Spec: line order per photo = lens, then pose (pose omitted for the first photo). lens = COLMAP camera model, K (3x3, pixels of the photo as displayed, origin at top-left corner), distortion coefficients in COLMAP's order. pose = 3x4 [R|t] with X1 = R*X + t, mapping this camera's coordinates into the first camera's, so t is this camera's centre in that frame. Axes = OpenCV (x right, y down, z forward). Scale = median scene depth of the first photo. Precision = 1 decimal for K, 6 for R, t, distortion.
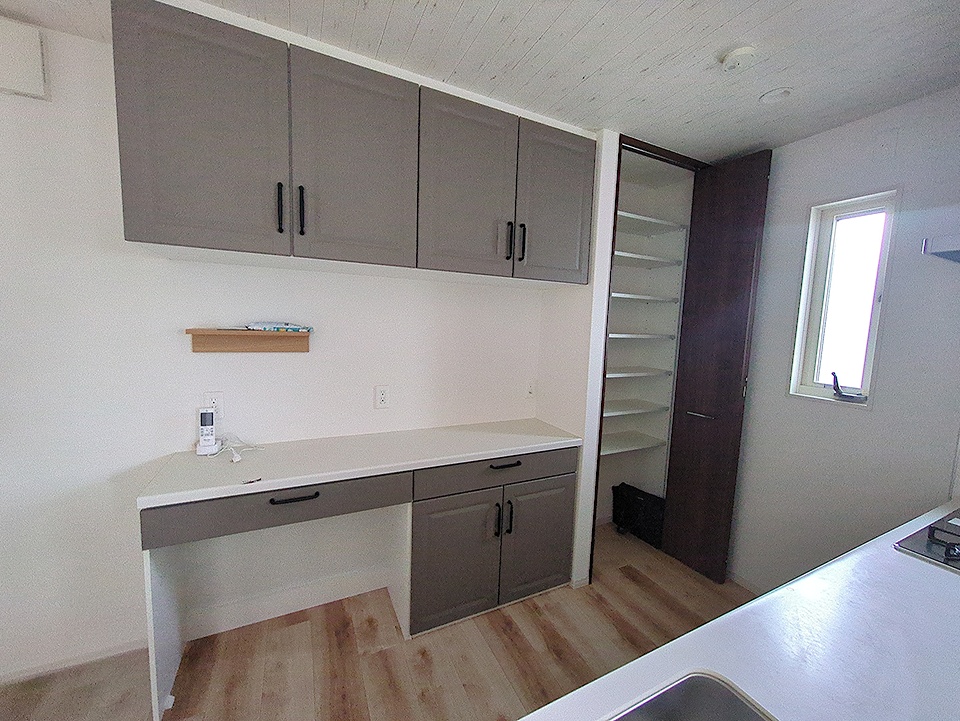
lens RADIAL K [[376.5, 0, 483.3], [0, 376.5, 355.2], [0, 0, 1]] dist [0.000140, -0.000668]
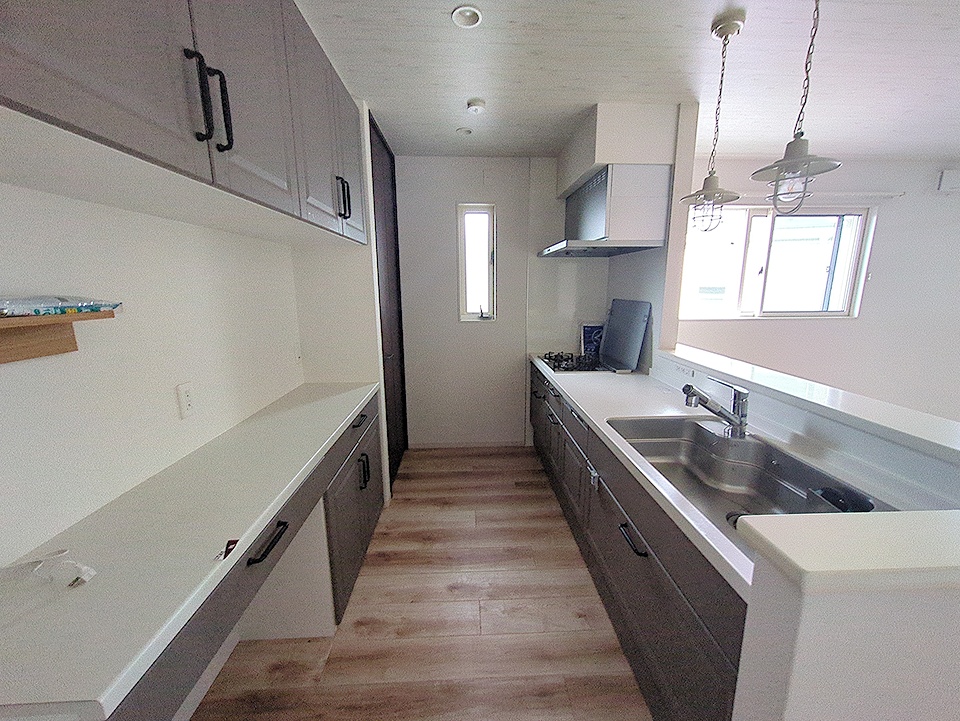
lens RADIAL K [[376.5, 0, 481.3], [0, 376.5, 360.0], [0, 0, 1]] dist [0.000140, -0.000668]
pose [[0.405399, -0.216222, 0.888200, -0.709325], [0.106462, 0.976180, 0.189048, -0.036117], [-0.907919, 0.017920, 0.418762, 0.265662]]
